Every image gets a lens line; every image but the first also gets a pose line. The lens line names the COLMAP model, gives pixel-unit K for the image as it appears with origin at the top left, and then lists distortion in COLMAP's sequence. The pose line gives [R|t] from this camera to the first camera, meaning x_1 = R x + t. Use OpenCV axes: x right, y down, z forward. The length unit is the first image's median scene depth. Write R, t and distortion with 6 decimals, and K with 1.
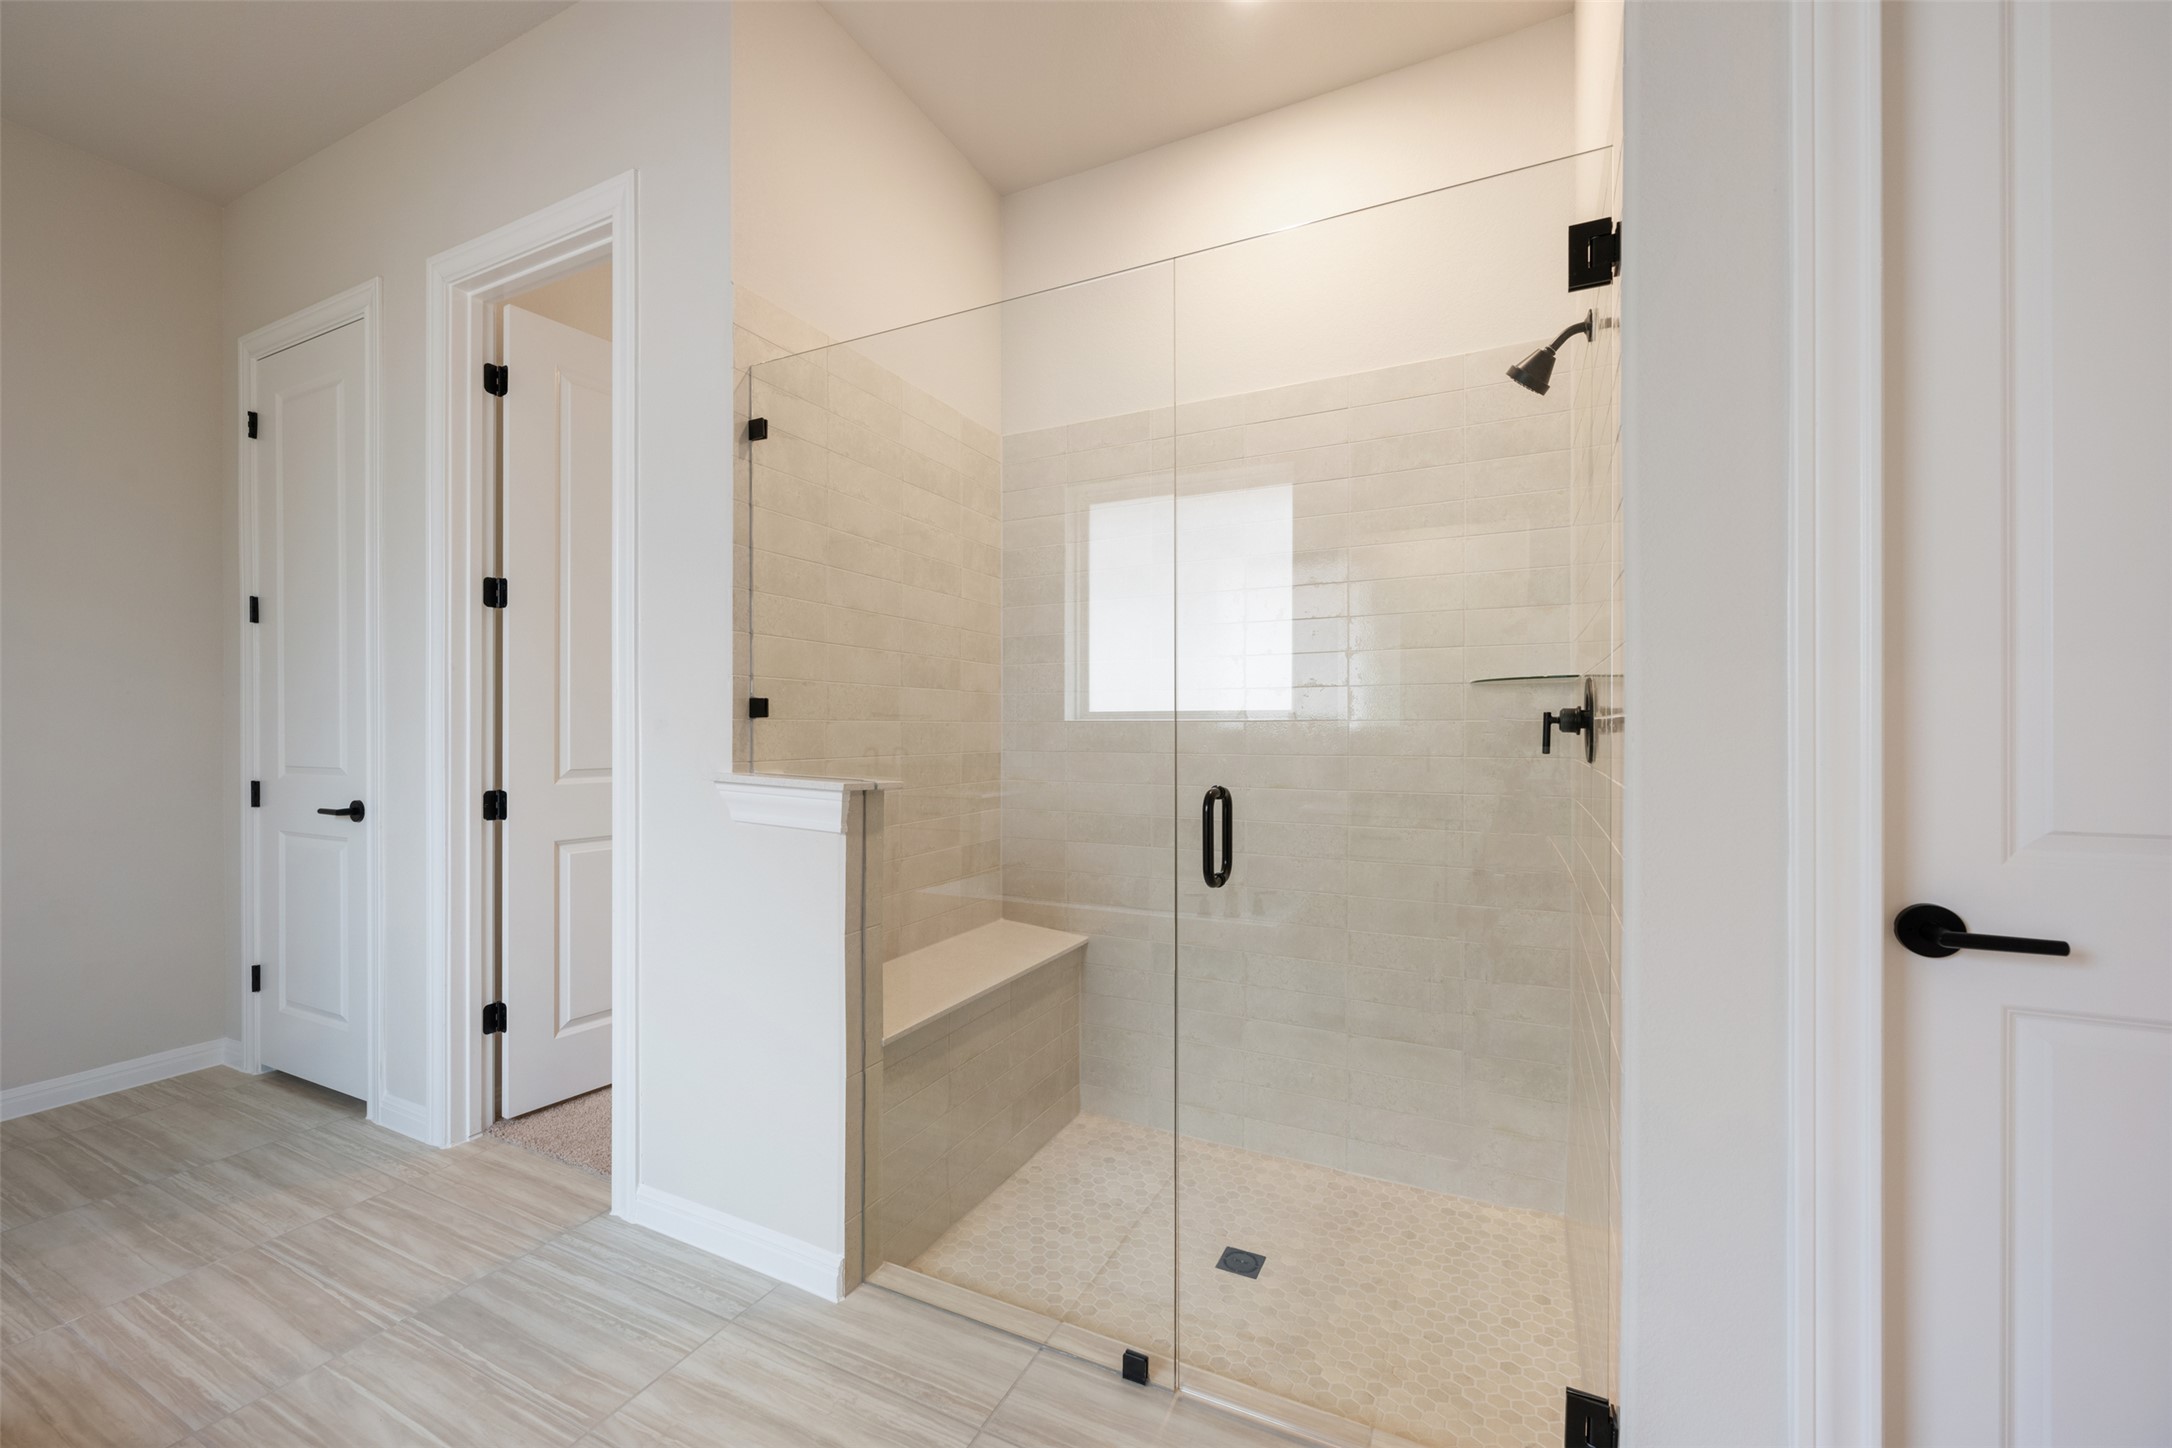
lens RADIAL K [[854.4, 0, 1086.7], [0, 854.4, 732.5], [0, 0, 1]] dist [-0.000730, 0.000068]
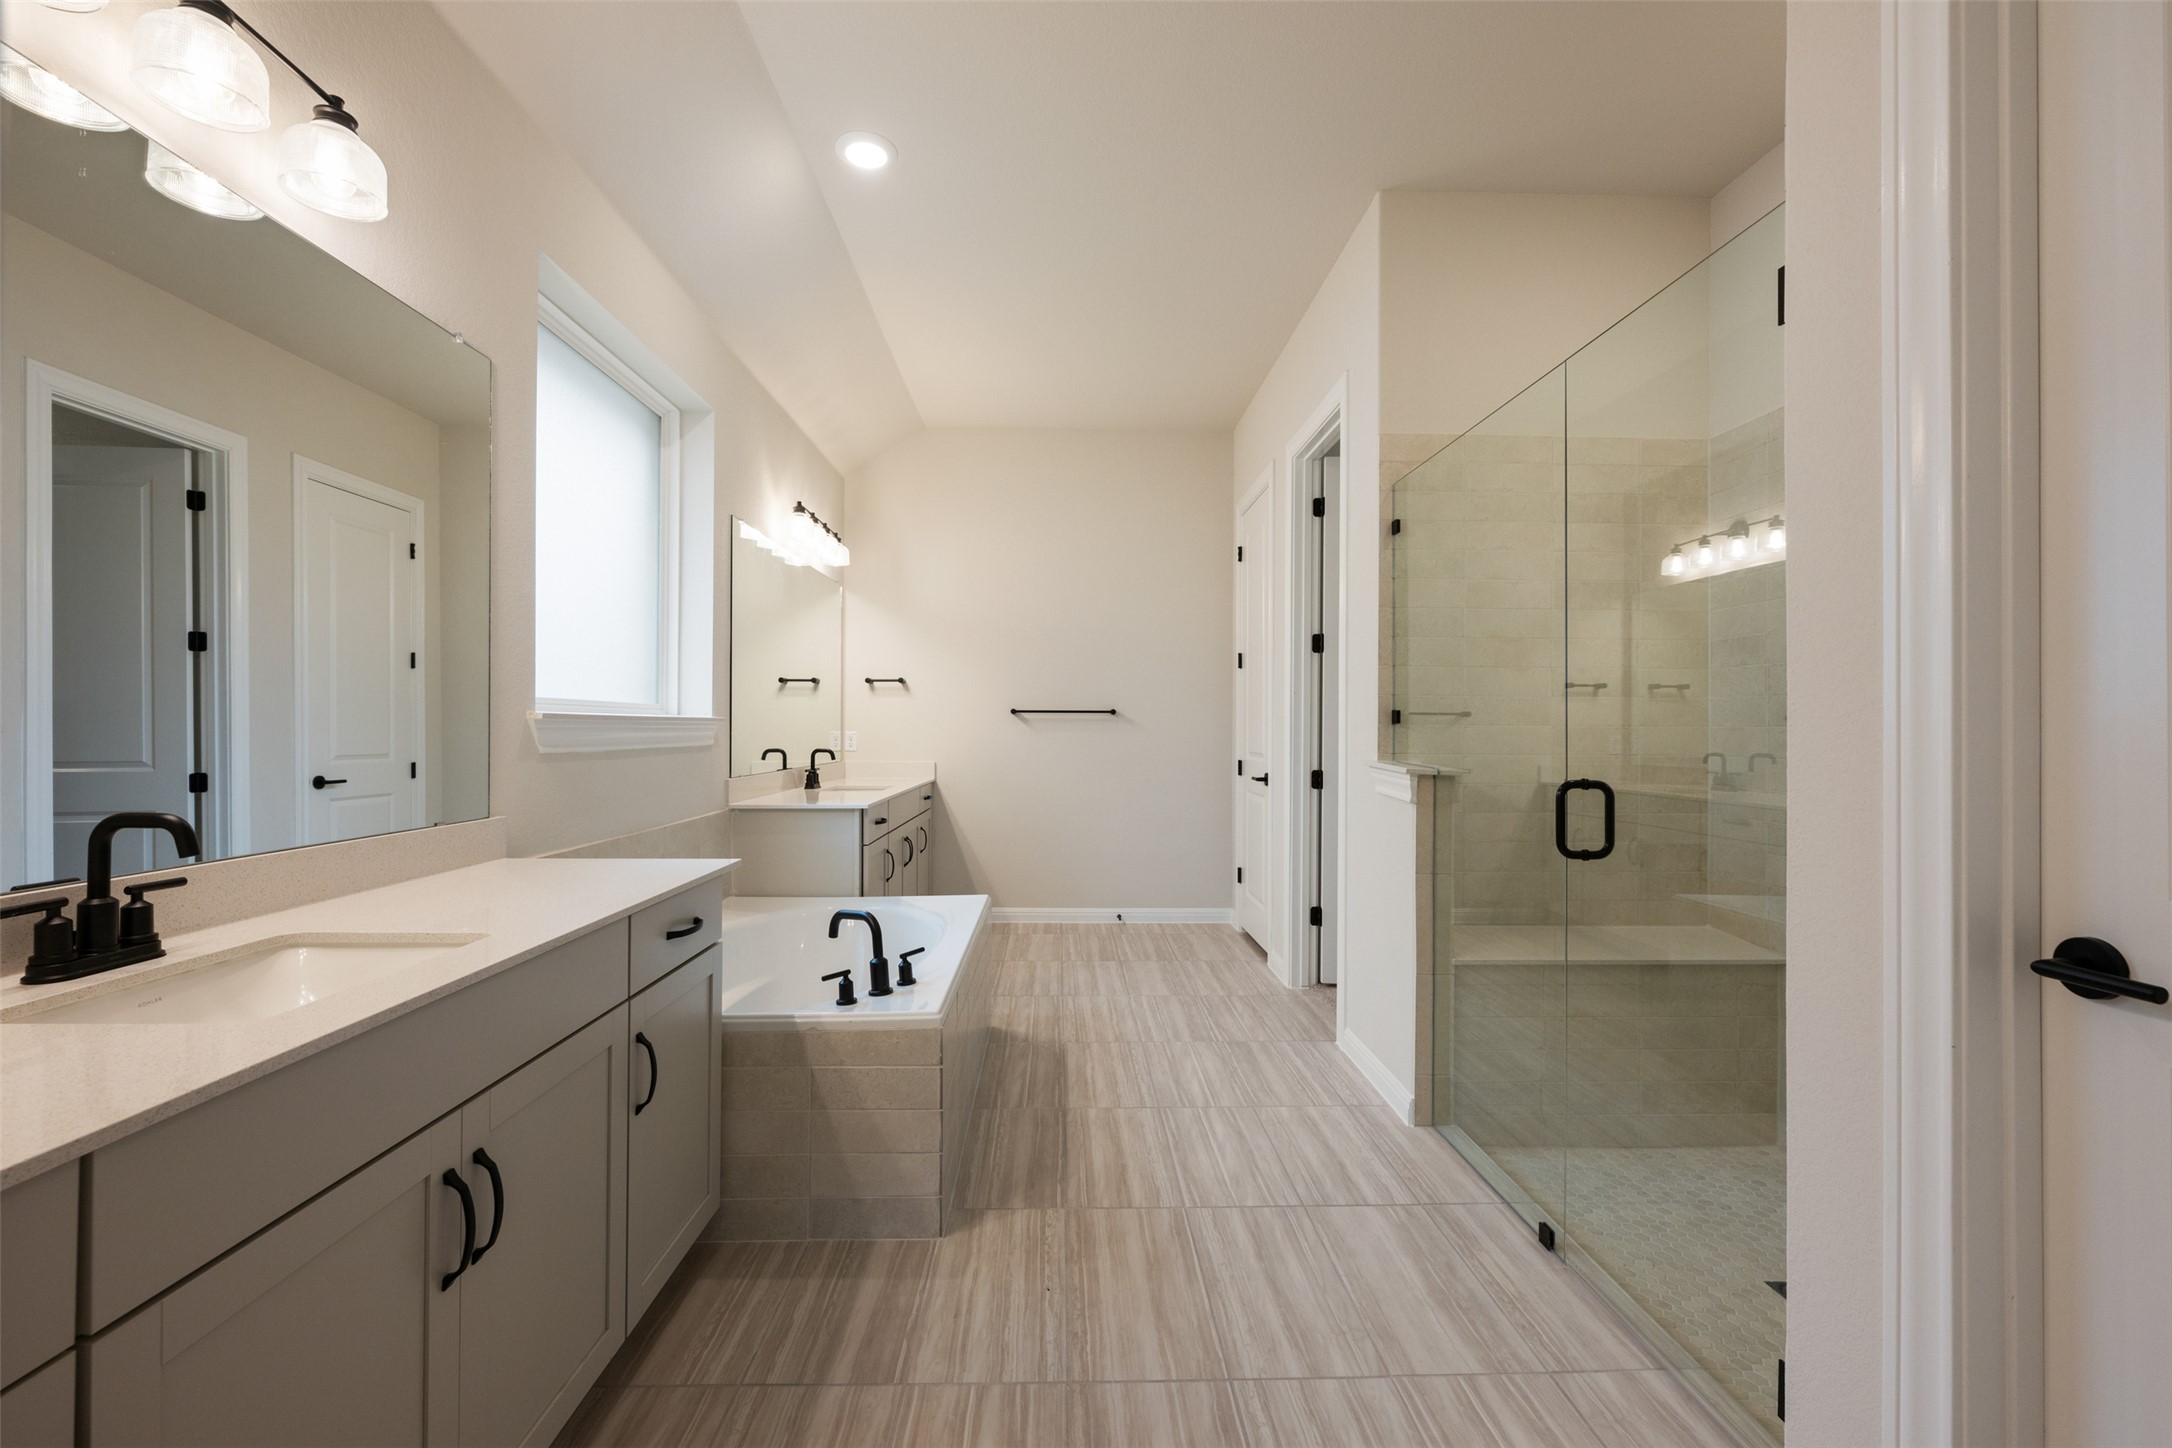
lens RADIAL K [[911.7, 0, 1086.0], [0, 911.7, 724.0], [0, 0, 1]] dist [0.002411, 0.000256]
pose [[0.467380, -0.001684, -0.884055, 0.788714], [-0.008501, 0.999943, -0.006399, -0.002953], [0.884016, 0.010506, 0.467339, -0.208166]]
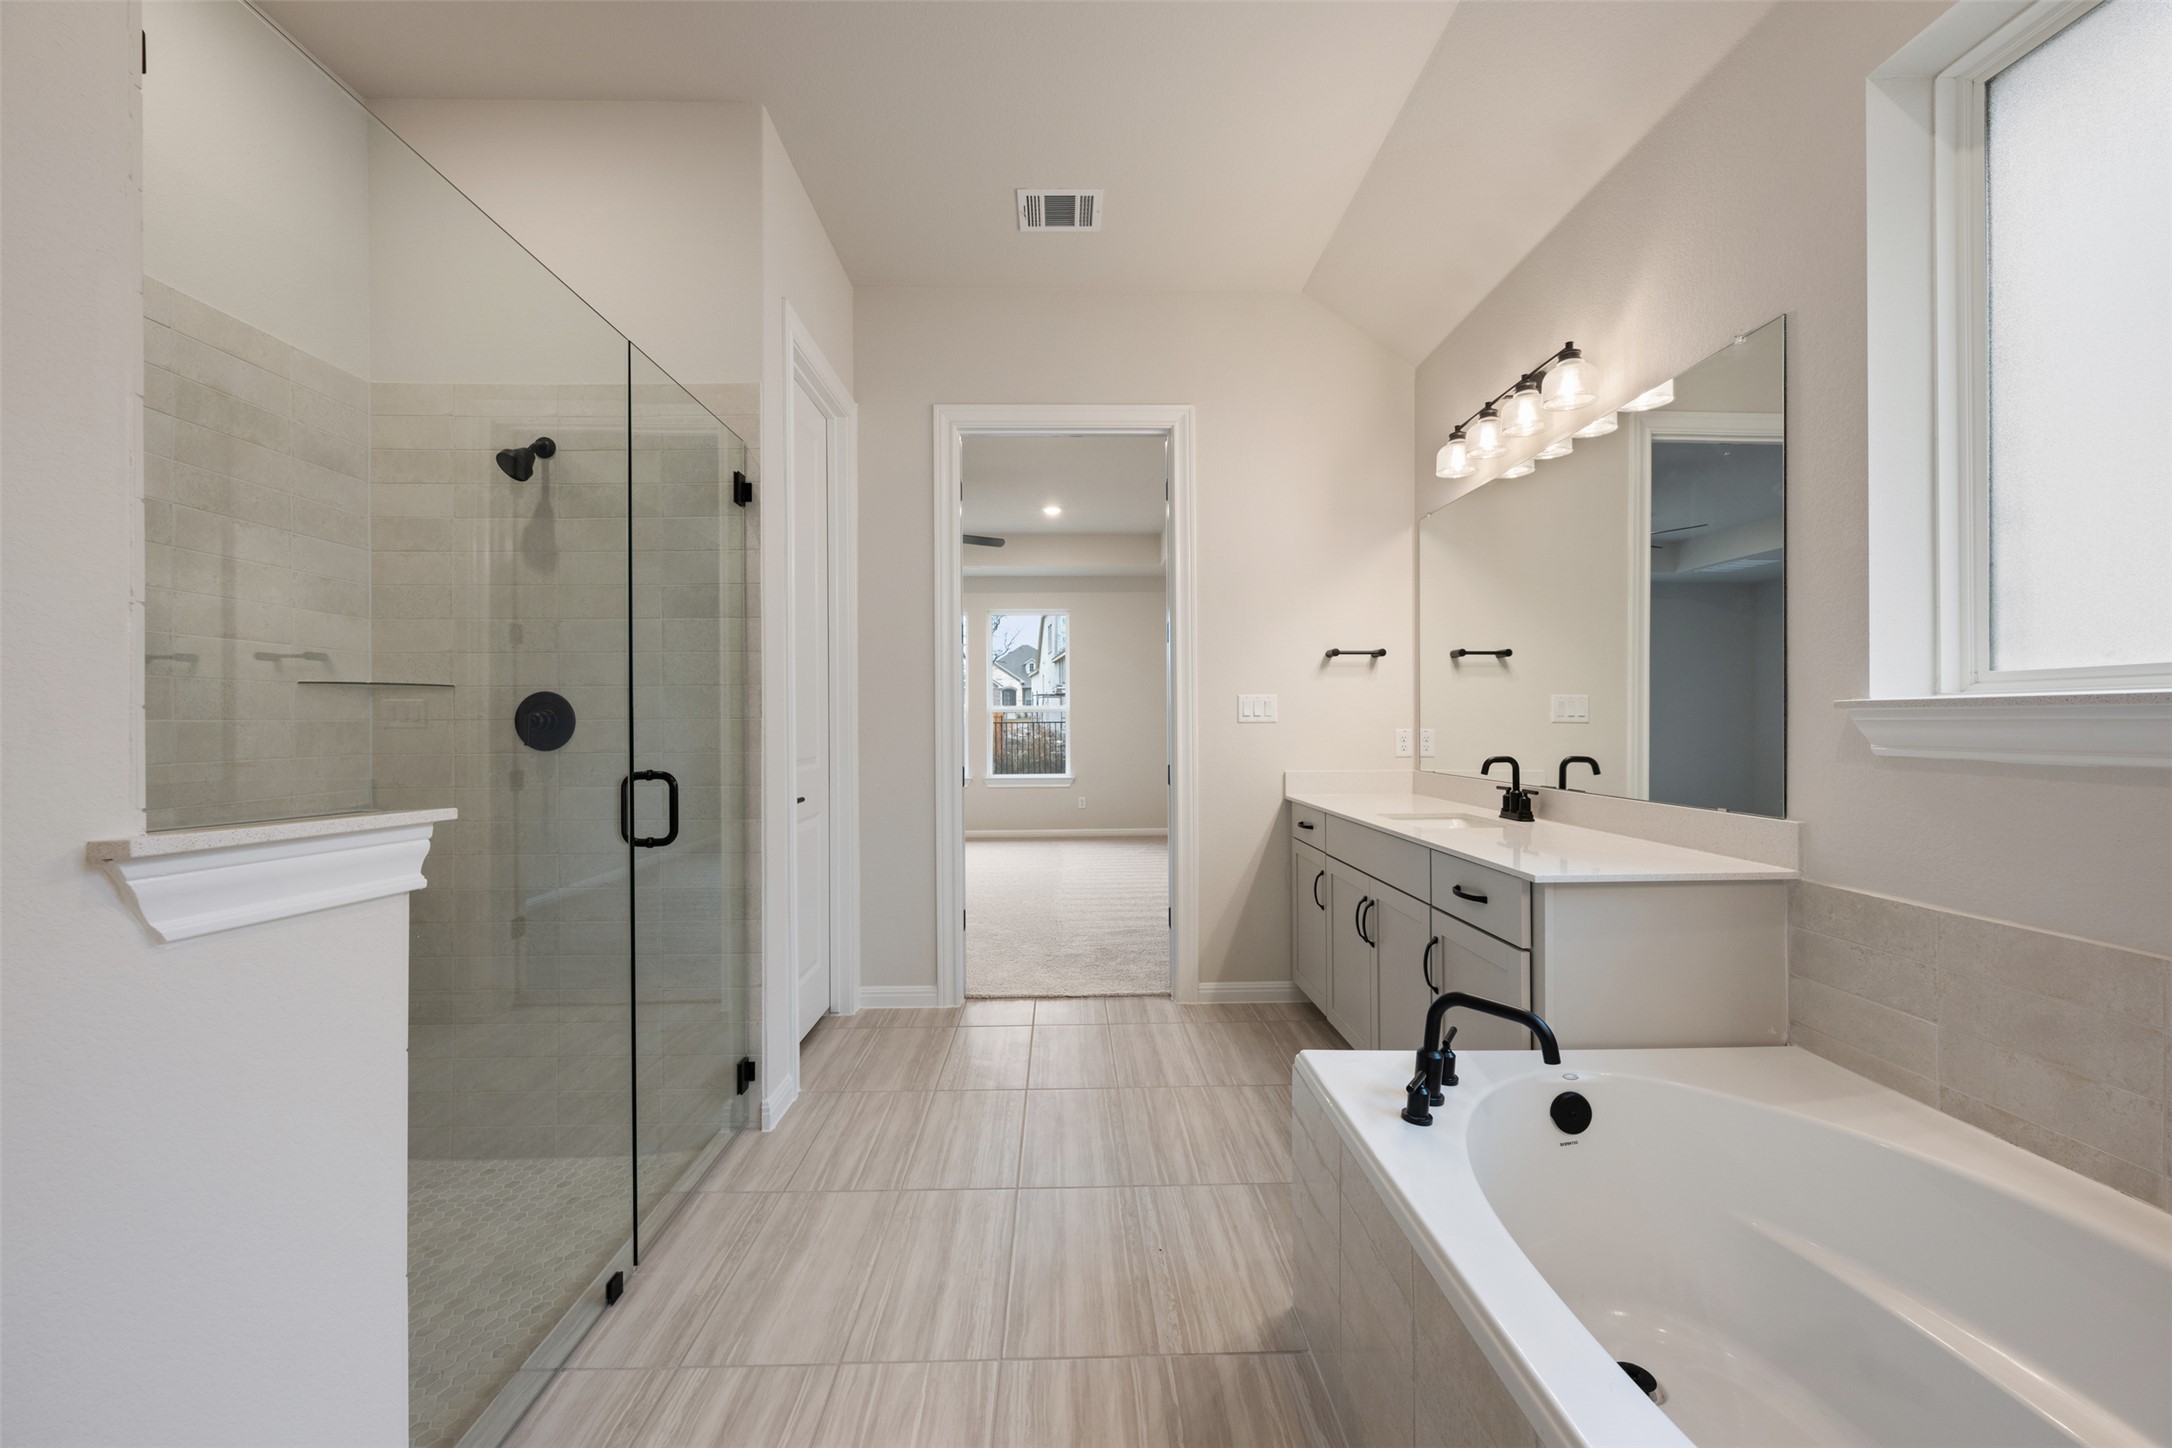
lens RADIAL K [[858.6, 0, 1086.0], [0, 858.6, 724.0], [0, 0, 1]] dist [-0.000597, 0.000227]
pose [[-0.463567, 0.002573, 0.886058, -1.048616], [0.010255, 0.999944, 0.002461, -0.004739], [-0.886002, 0.010227, -0.463568, 0.810666]]
